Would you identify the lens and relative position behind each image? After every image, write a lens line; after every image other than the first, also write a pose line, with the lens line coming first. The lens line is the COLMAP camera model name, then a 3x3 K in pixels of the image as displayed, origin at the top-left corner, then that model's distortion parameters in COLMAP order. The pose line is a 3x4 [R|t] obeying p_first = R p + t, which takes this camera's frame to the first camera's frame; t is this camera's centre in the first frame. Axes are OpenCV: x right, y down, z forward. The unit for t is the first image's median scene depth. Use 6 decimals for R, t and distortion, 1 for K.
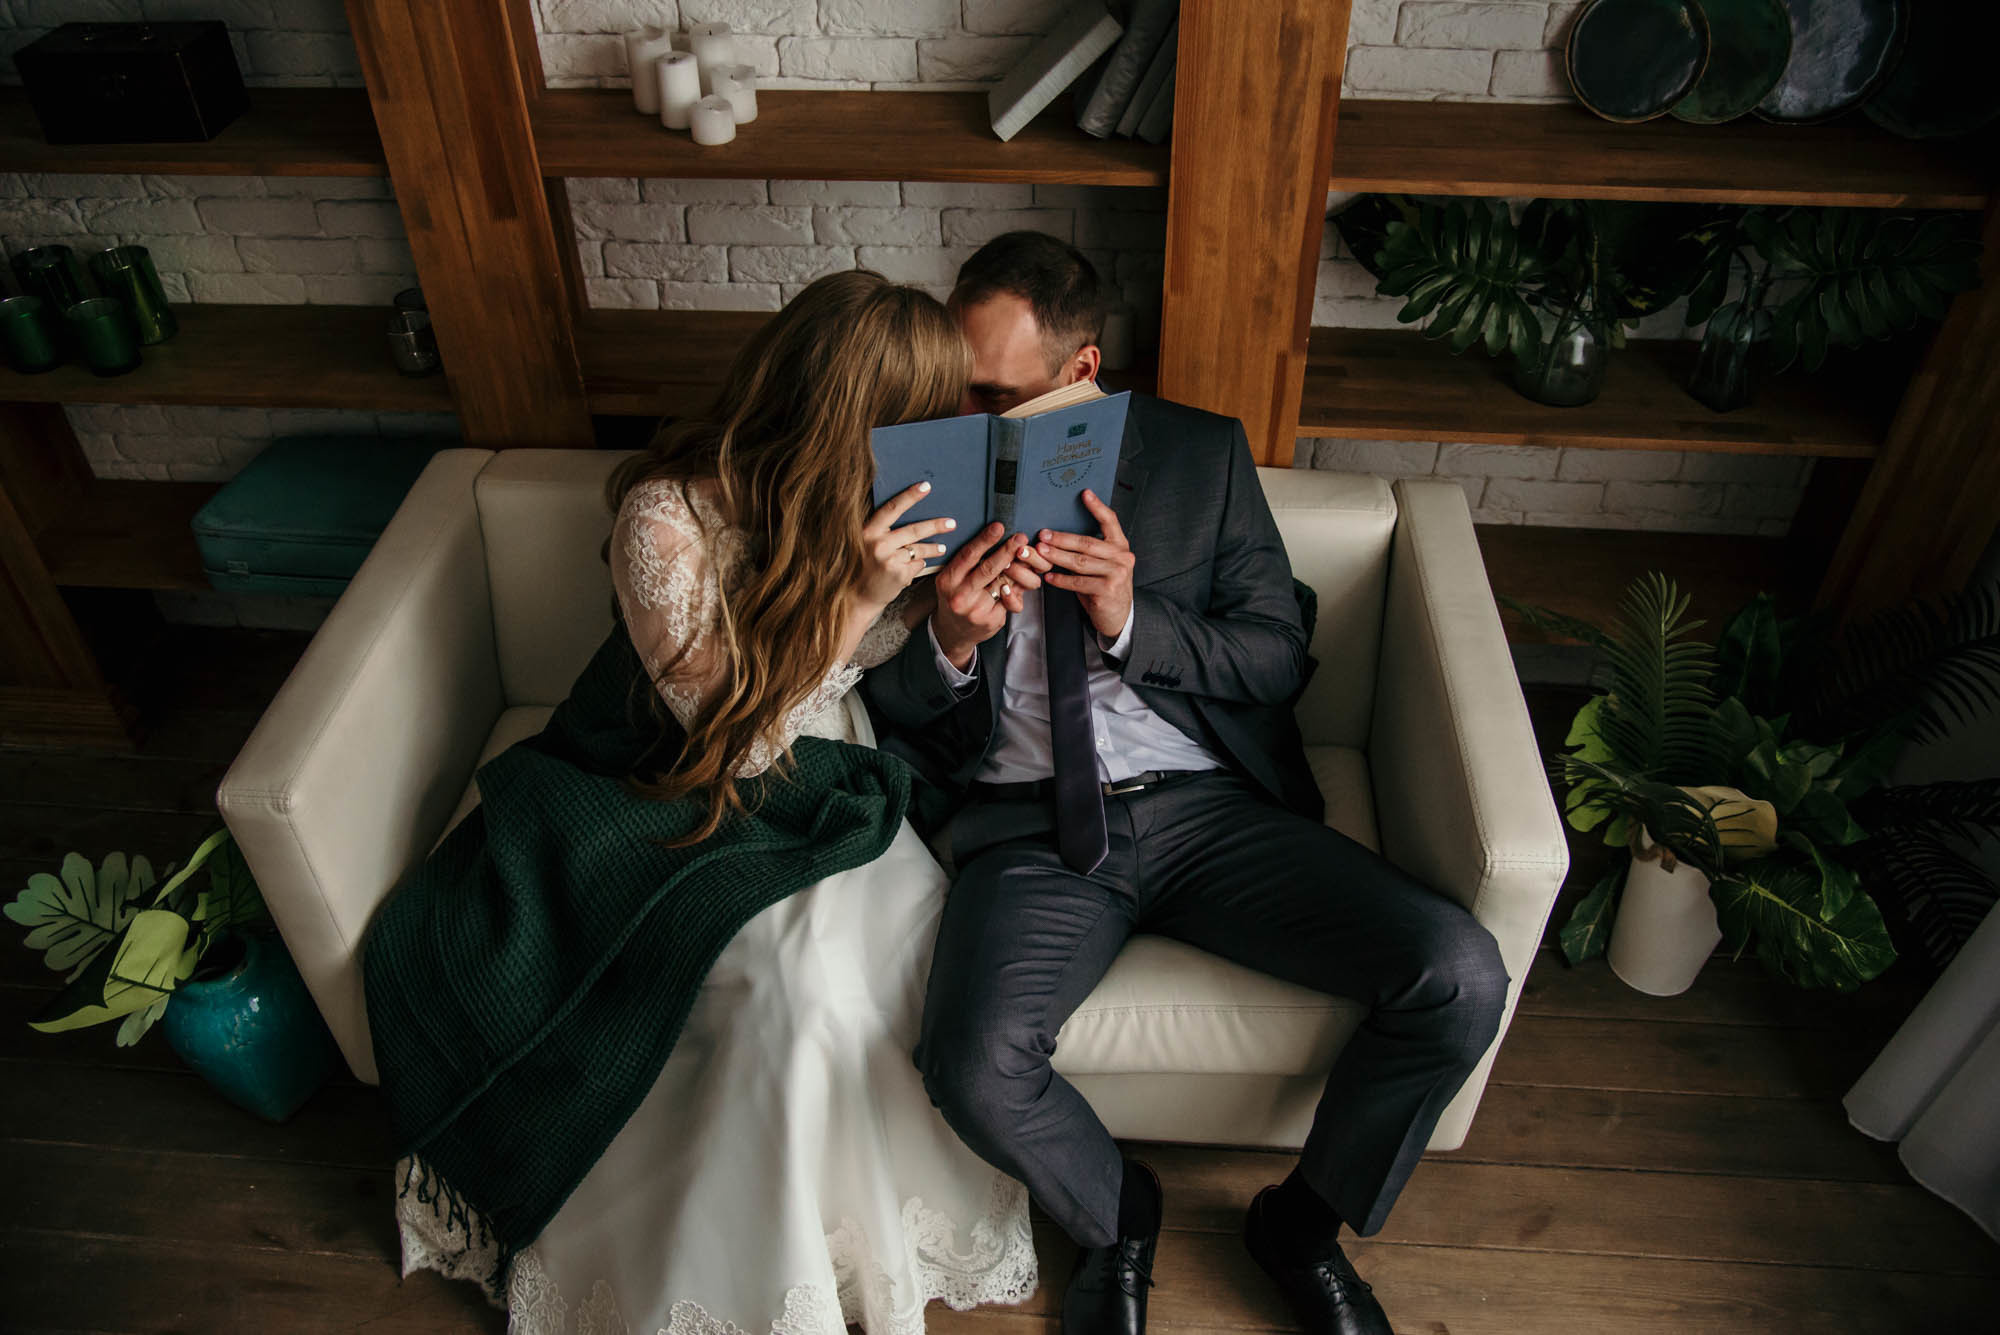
lens RADIAL K [[1450.5, 0, 1007.2], [0, 1450.5, 656.9], [0, 0, 1]] dist [-0.080589, 0.056330]
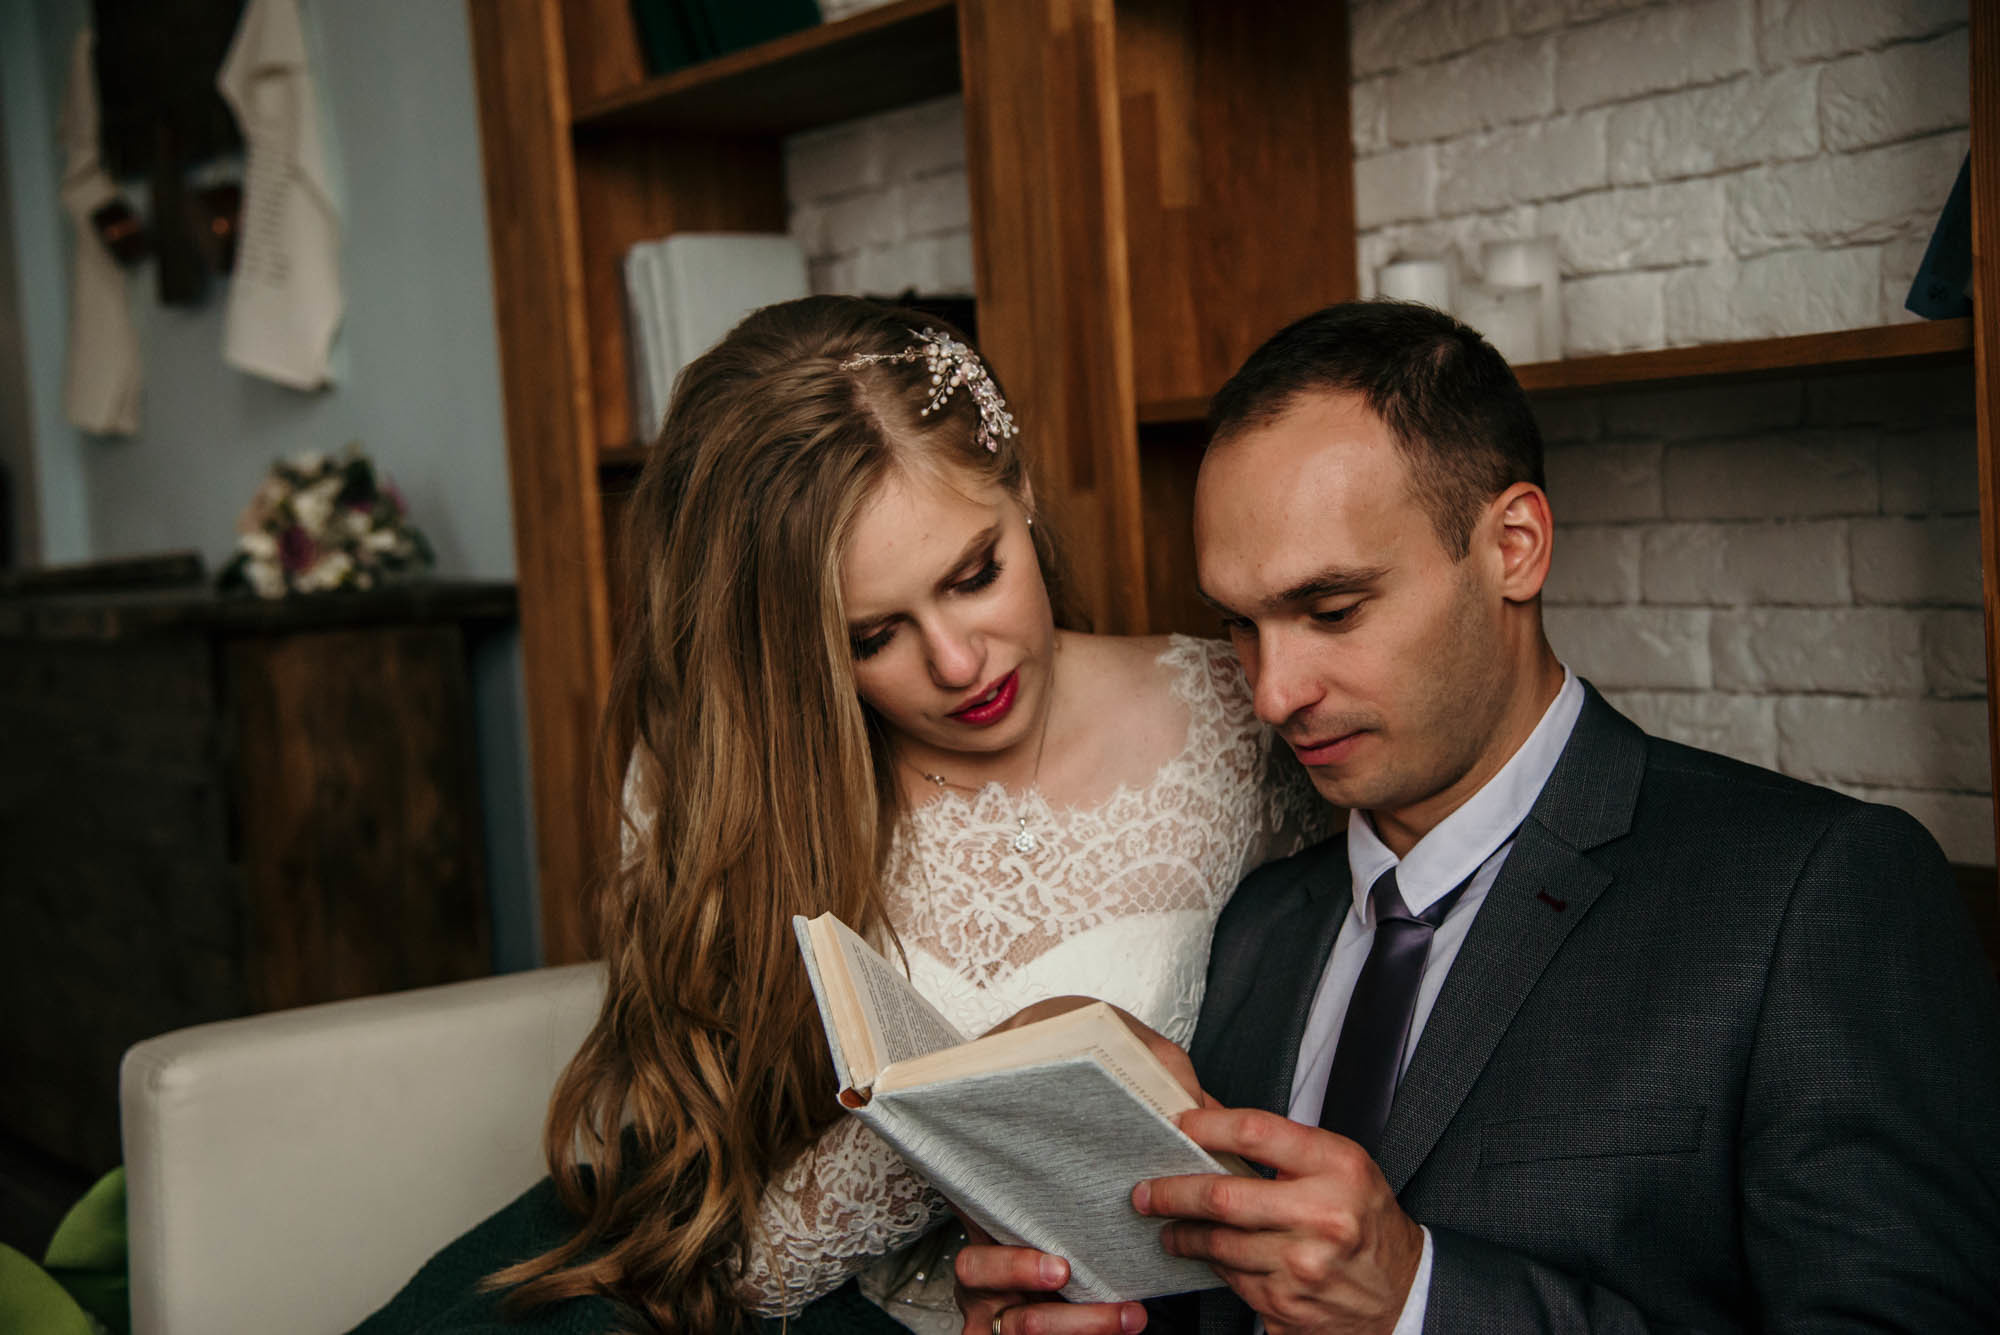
lens RADIAL K [[2983.4, 0, 1028.1], [0, 2983.4, 681.7], [0, 0, 1]] dist [0.283954, 0.000000]
pose [[0.596236, 0.029140, -0.802280, 0.625125], [-0.473740, 0.819567, -0.322305, 0.170484], [0.648130, 0.572242, 0.502460, 0.382700]]
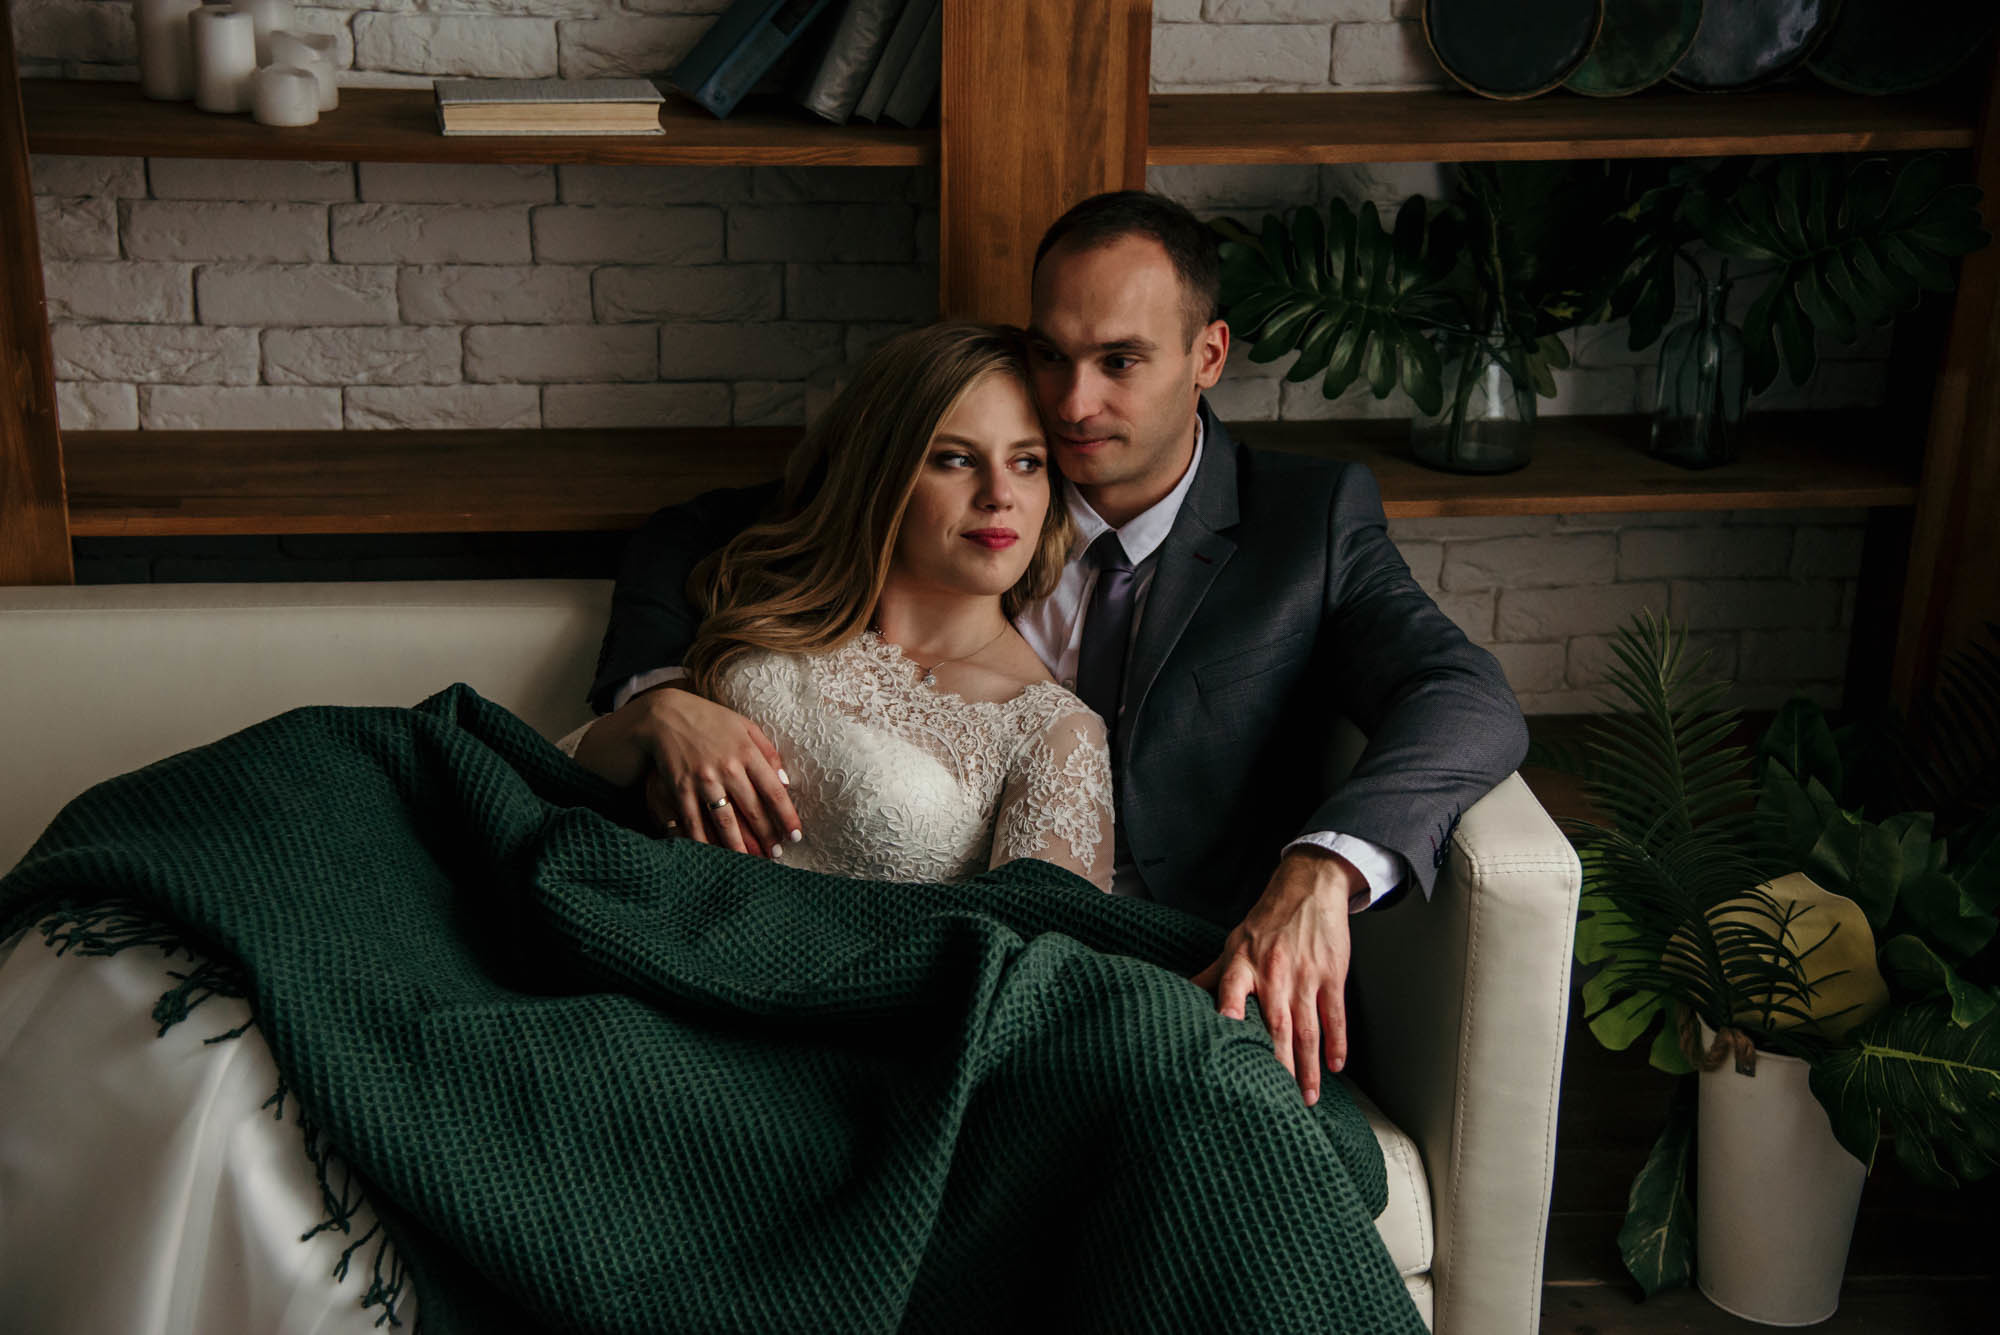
lens RADIAL K [[2983.4, 0, 1006.4], [0, 2983.4, 672.4], [0, 0, 1]] dist [0.283954, 0.000000]
pose [[0.977922, -0.043268, 0.204440, -0.173813], [0.108935, 0.940434, -0.322050, 0.404283], [-0.178329, 0.337211, 0.924385, -0.349736]]
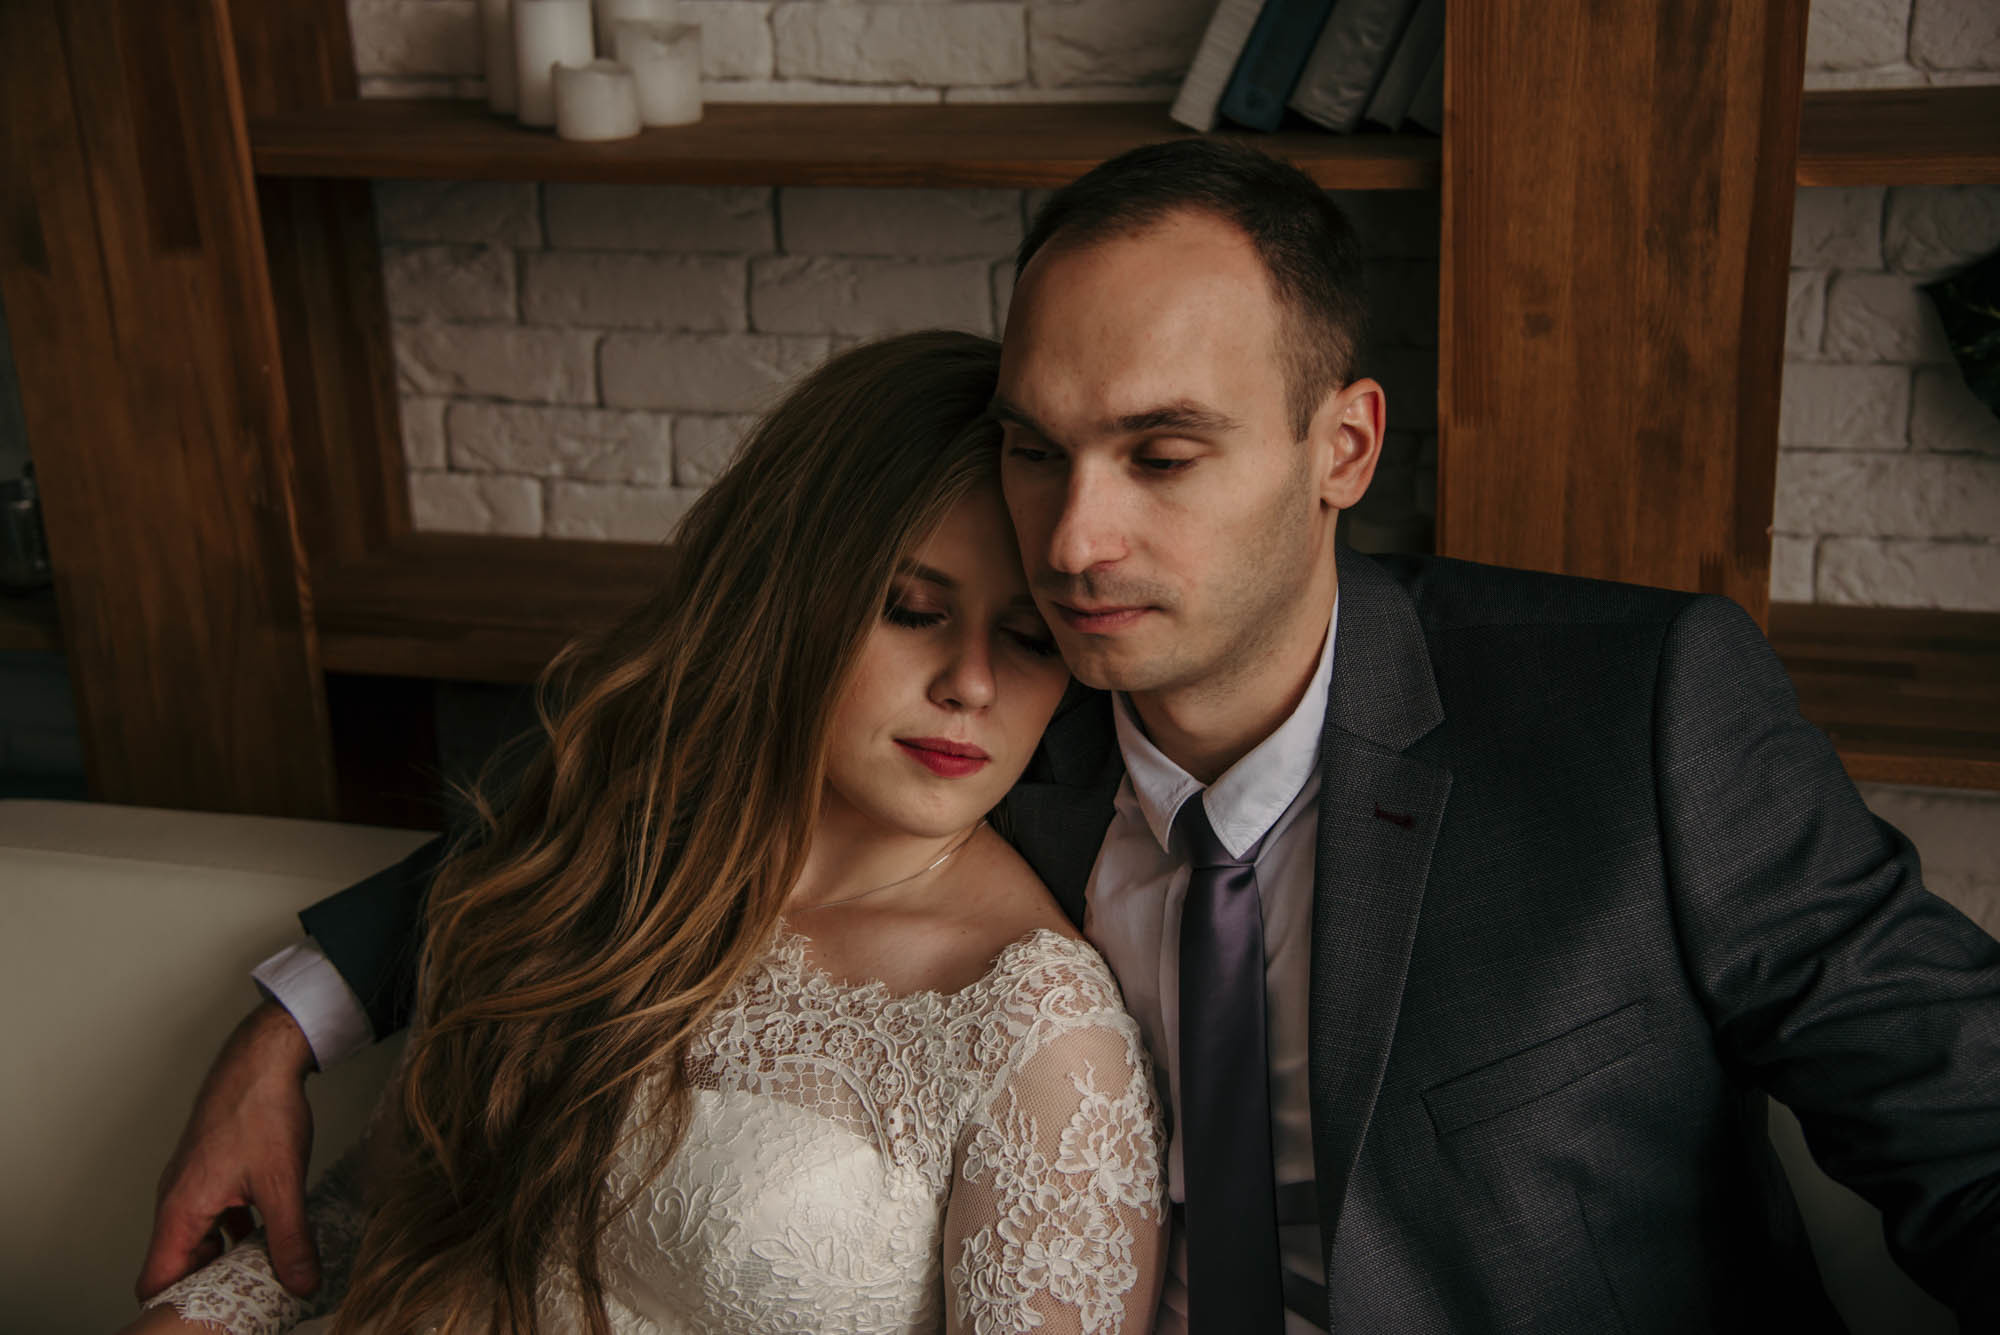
lens RADIAL K [[2657.5, 0, 1008.4], [0, 2657.5, 669.4], [0, 0, 1]] dist [0.209609, 0.000000]
pose [[0.973652, 0.044404, -0.223674, 0.164689], [-0.121449, 0.931152, -0.343812, 0.133837], [0.193008, 0.361918, 0.912010, 0.202075]]
